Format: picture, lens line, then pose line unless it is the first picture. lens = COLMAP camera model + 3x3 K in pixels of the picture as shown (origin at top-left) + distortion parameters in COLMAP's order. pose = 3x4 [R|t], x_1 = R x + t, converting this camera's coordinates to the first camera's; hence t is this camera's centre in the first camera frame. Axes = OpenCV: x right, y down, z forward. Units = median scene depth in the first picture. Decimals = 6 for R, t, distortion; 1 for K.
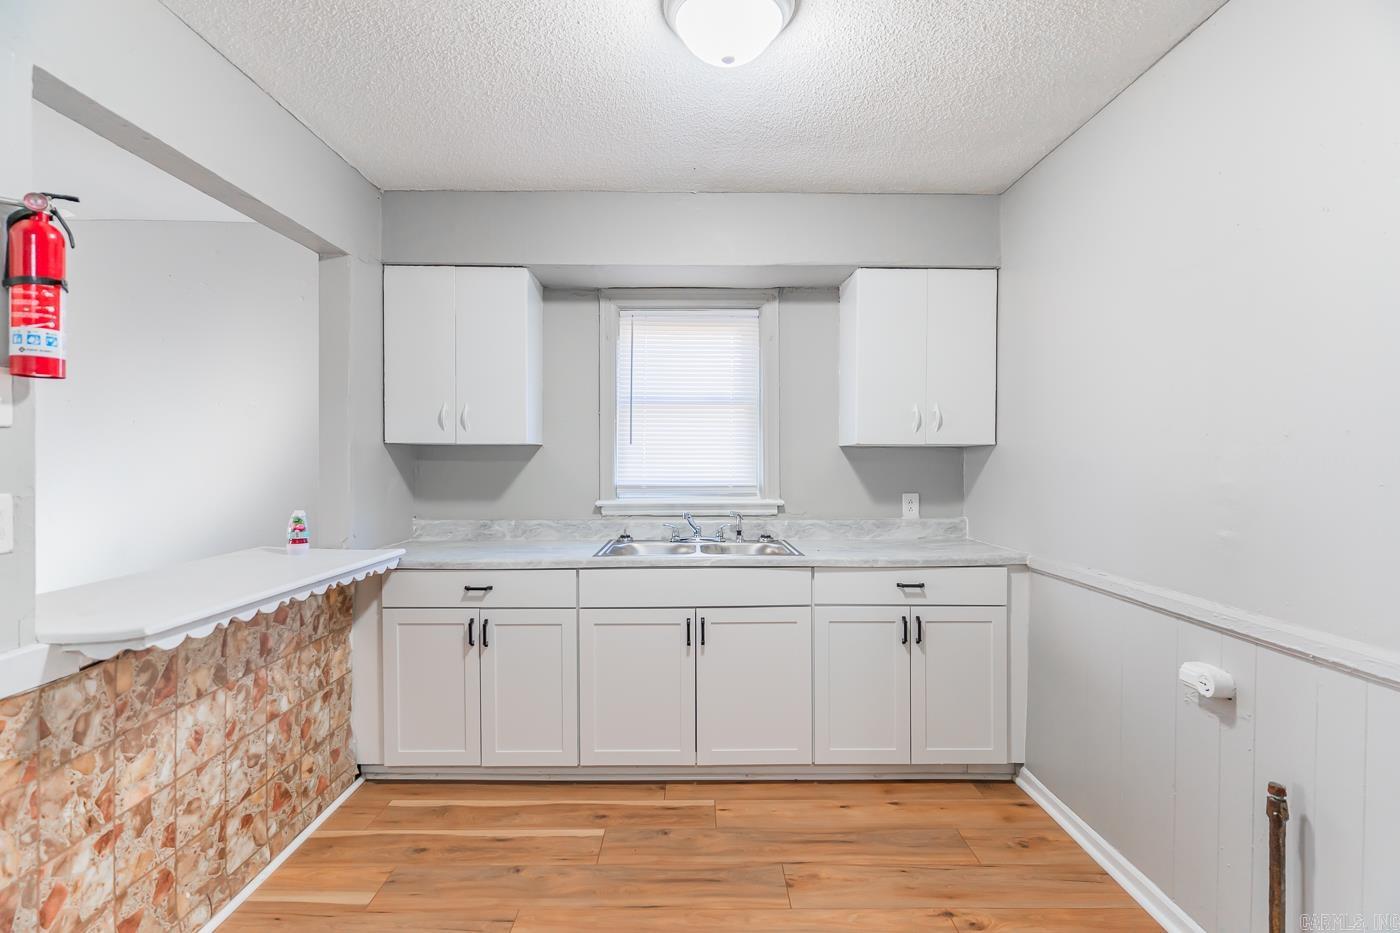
lens RADIAL K [[679.3, 0, 691.6], [0, 679.3, 466.2], [0, 0, 1]] dist [-0.002579, 0.001628]
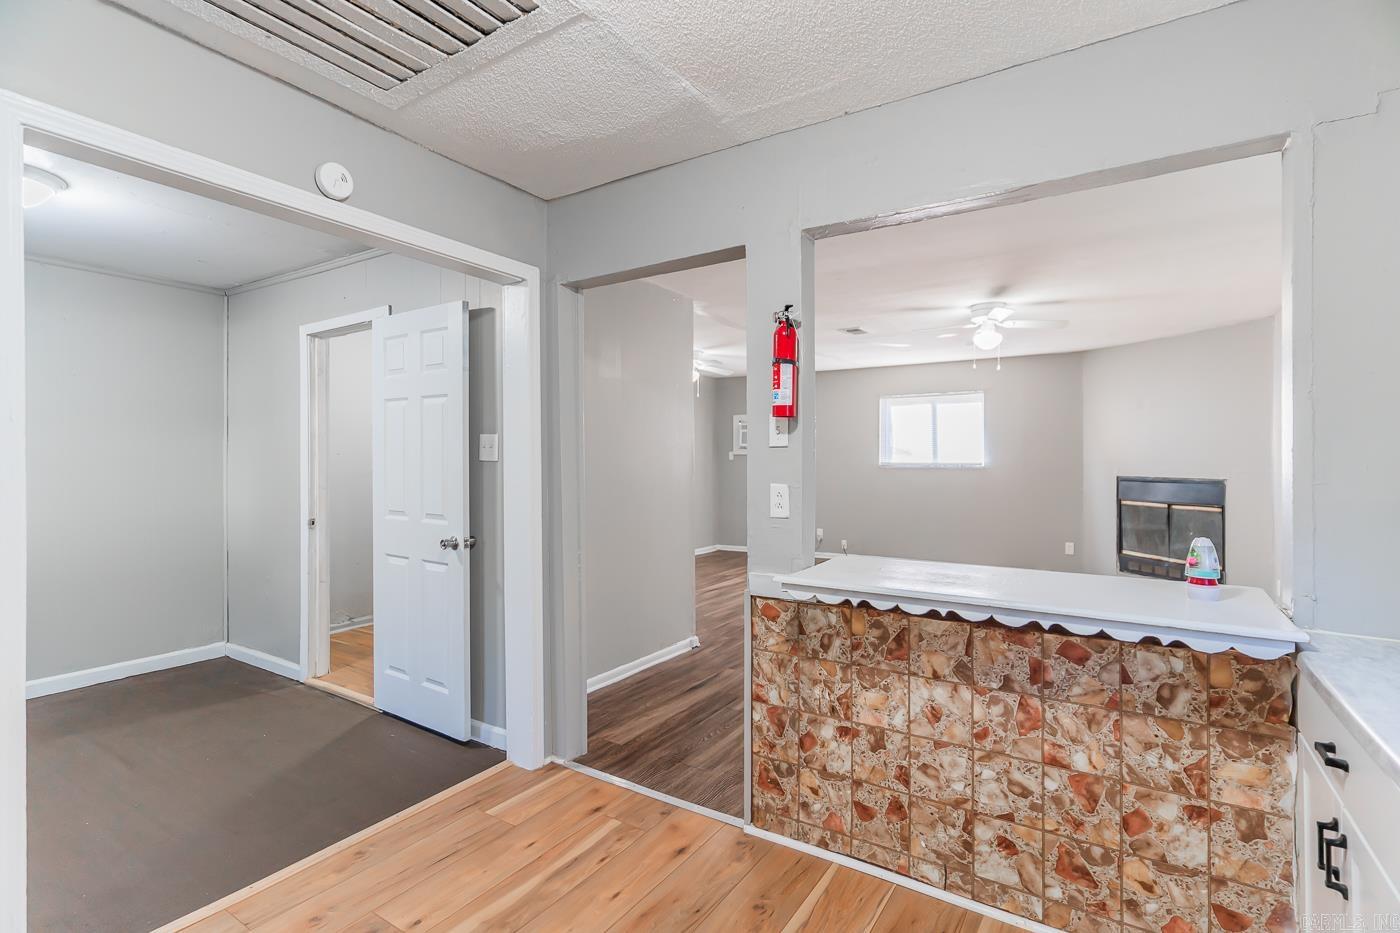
lens RADIAL K [[679.3, 0, 678.4], [0, 679.3, 450.0], [0, 0, 1]] dist [-0.002579, 0.001628]
pose [[-0.557439, -0.013344, -0.830110, 0.334628], [-0.011761, 0.999897, -0.008175, -0.016728], [0.830134, 0.005206, -0.557539, 0.951683]]
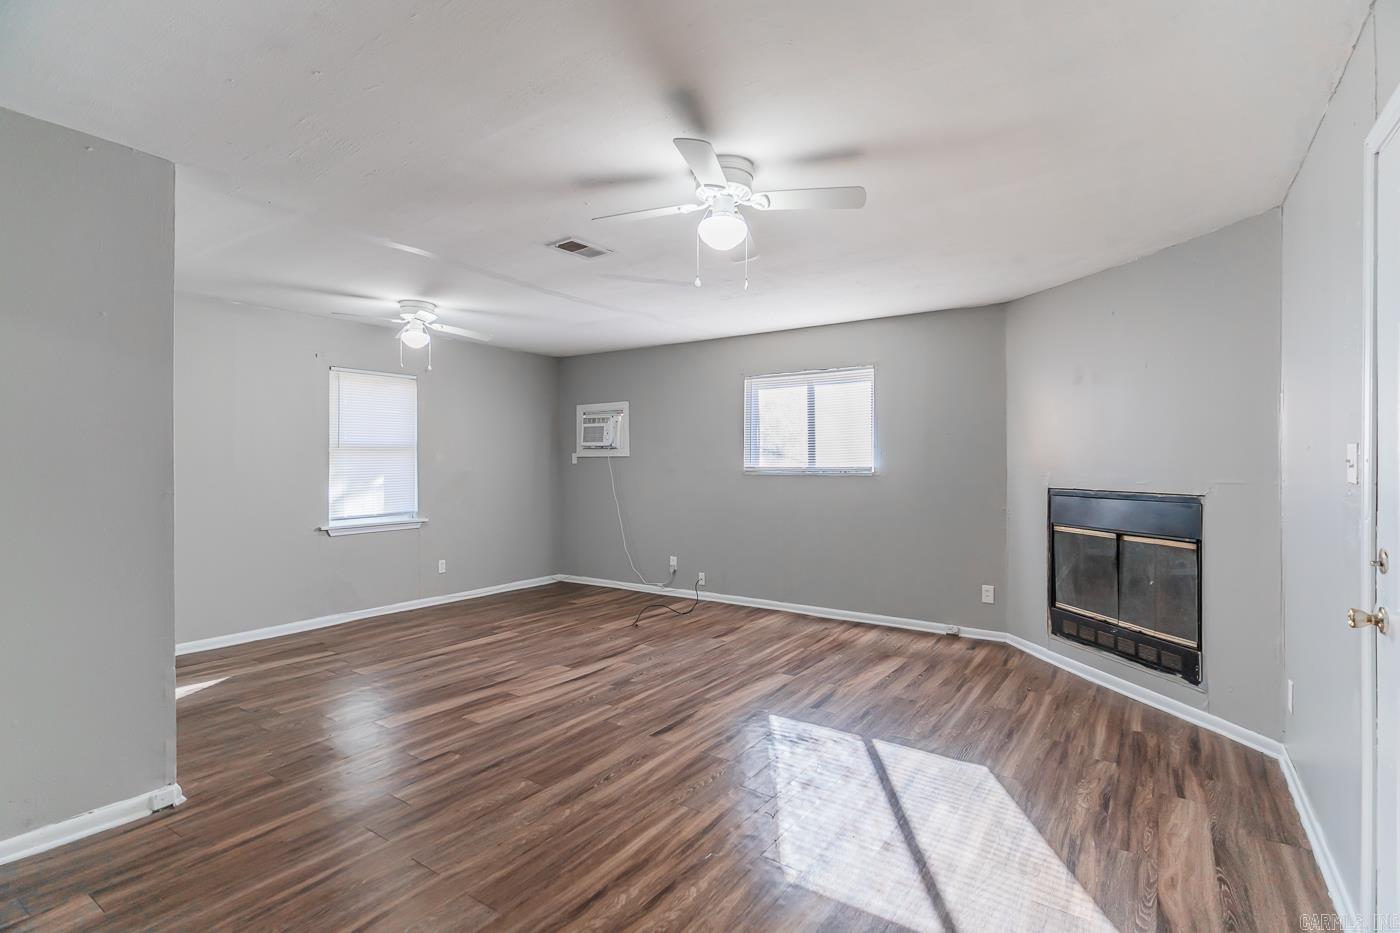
lens RADIAL K [[679.3, 0, 689.9], [0, 679.3, 454.8], [0, 0, 1]] dist [-0.002579, 0.001628]
pose [[-0.577498, -0.017877, -0.816196, -0.902138], [-0.014539, 0.999827, -0.011611, -0.007683], [0.816263, 0.005162, -0.577658, 1.155716]]
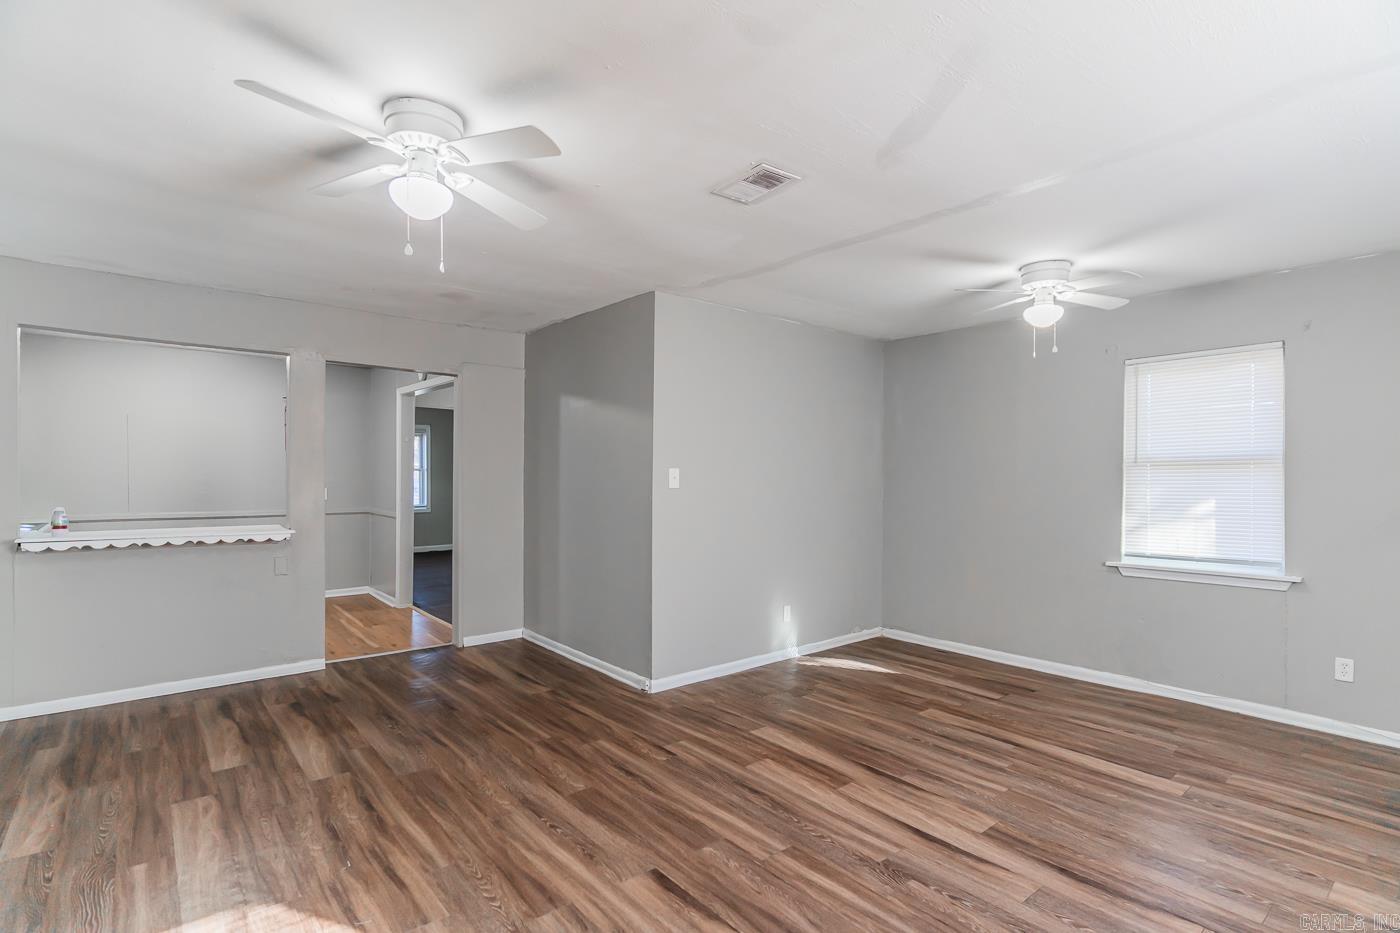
lens RADIAL K [[679.3, 0, 703.0], [0, 679.3, 473.0], [0, 0, 1]] dist [-0.002579, 0.001628]
pose [[-0.637268, -0.004692, 0.770628, -2.655816], [-0.003911, 0.999988, 0.002854, -0.014195], [-0.770633, -0.001195, -0.637278, 0.873591]]
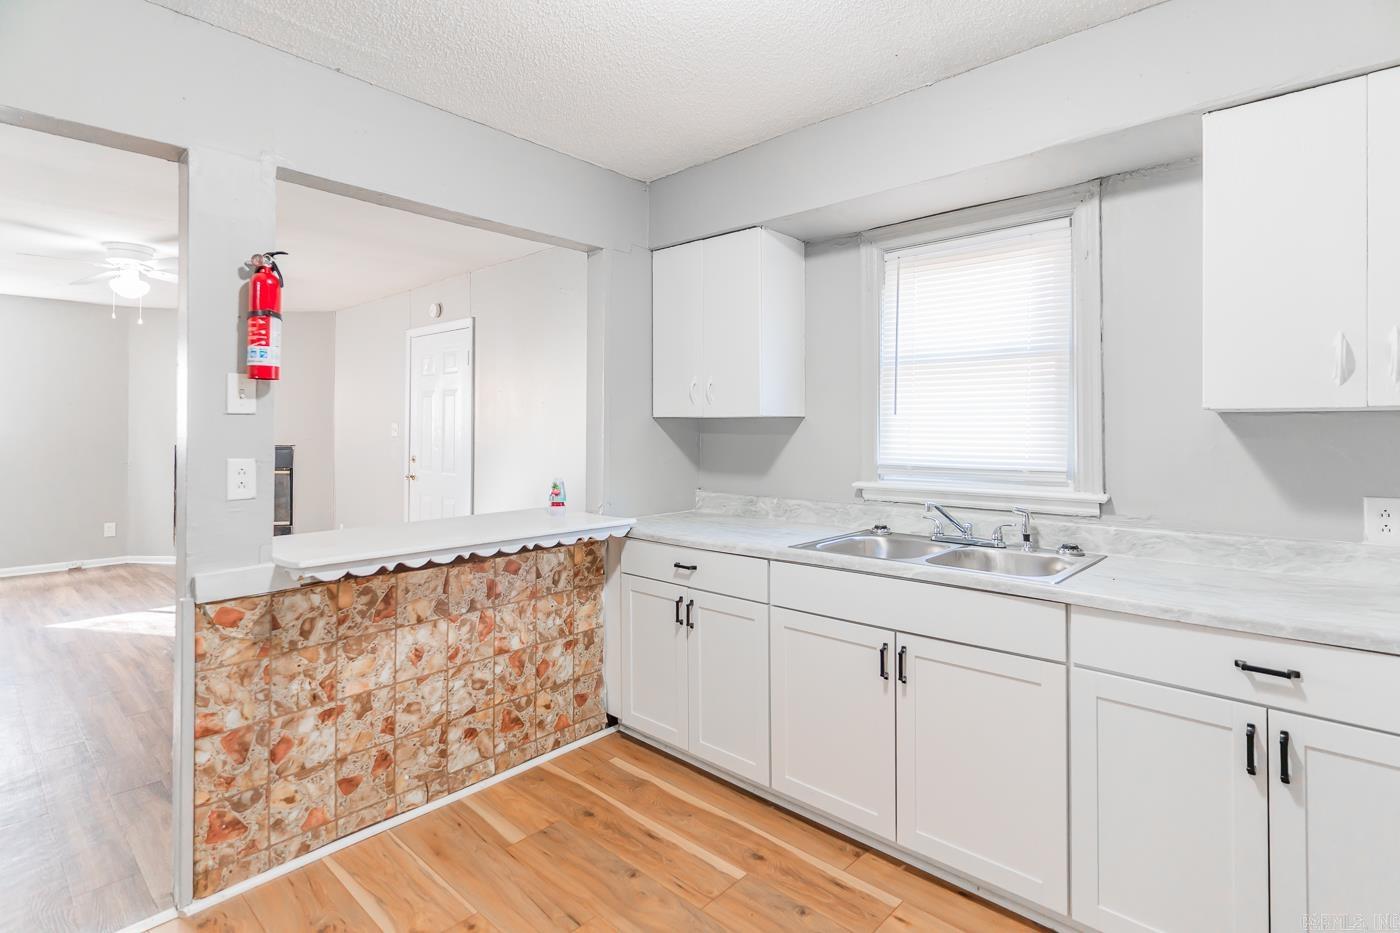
lens RADIAL K [[679.3, 0, 688.3], [0, 679.3, 420.8], [0, 0, 1]] dist [-0.002579, 0.001628]
pose [[0.729881, -0.010696, -0.683491, 0.382296], [-0.005314, 0.999759, -0.021320, -0.008424], [0.683554, 0.019193, 0.729648, 0.308630]]
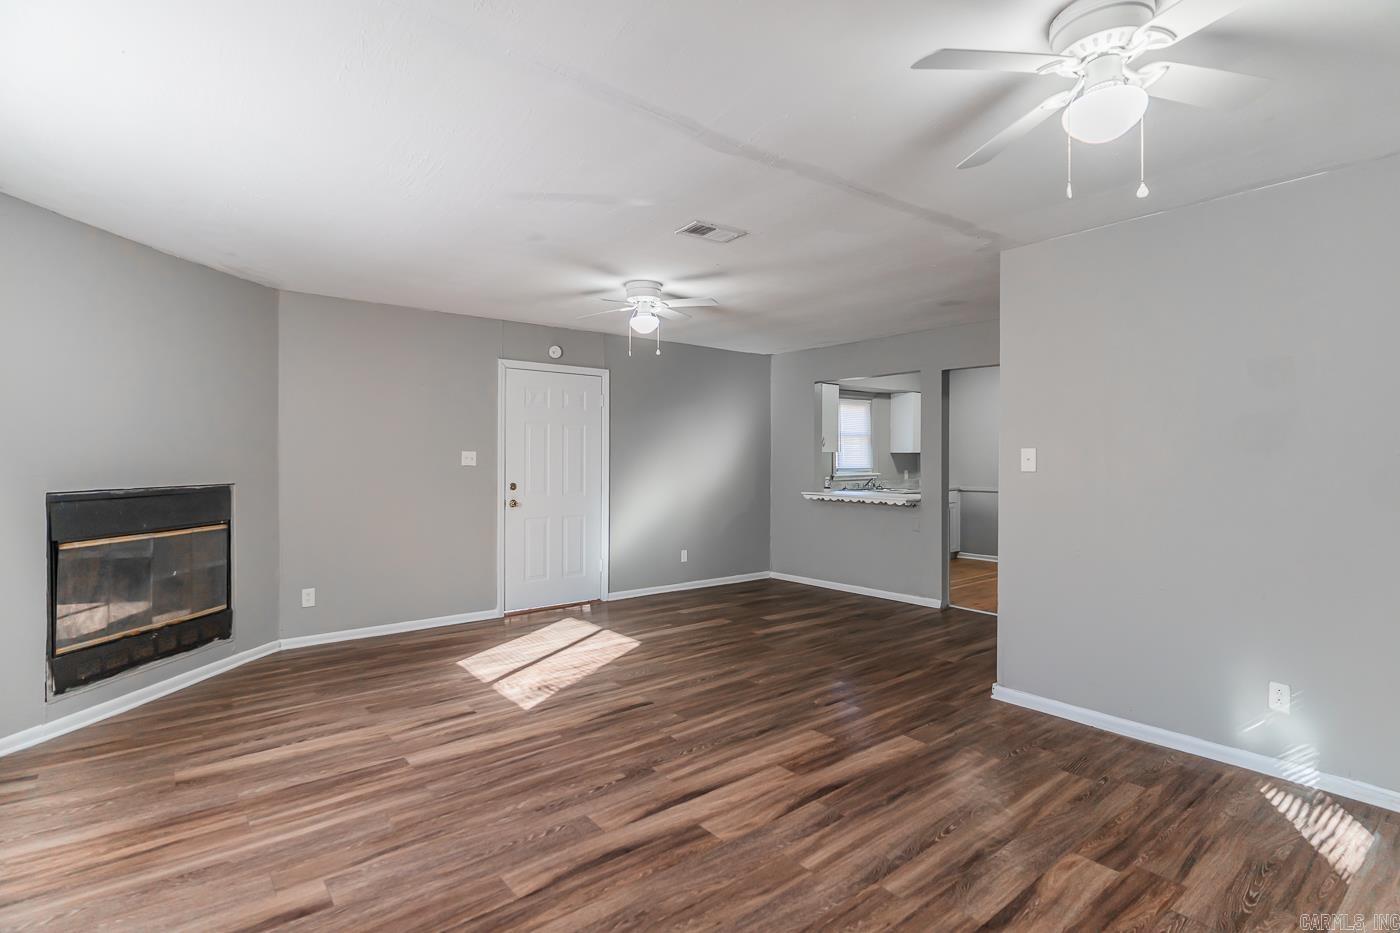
lens RADIAL K [[679.3, 0, 692.4], [0, 679.3, 468.8], [0, 0, 1]] dist [-0.002579, 0.001628]
pose [[0.785562, -0.013966, 0.618626, -2.752528], [0.008788, 0.999896, 0.011415, -0.004687], [-0.618721, -0.003531, 0.785603, -0.843790]]
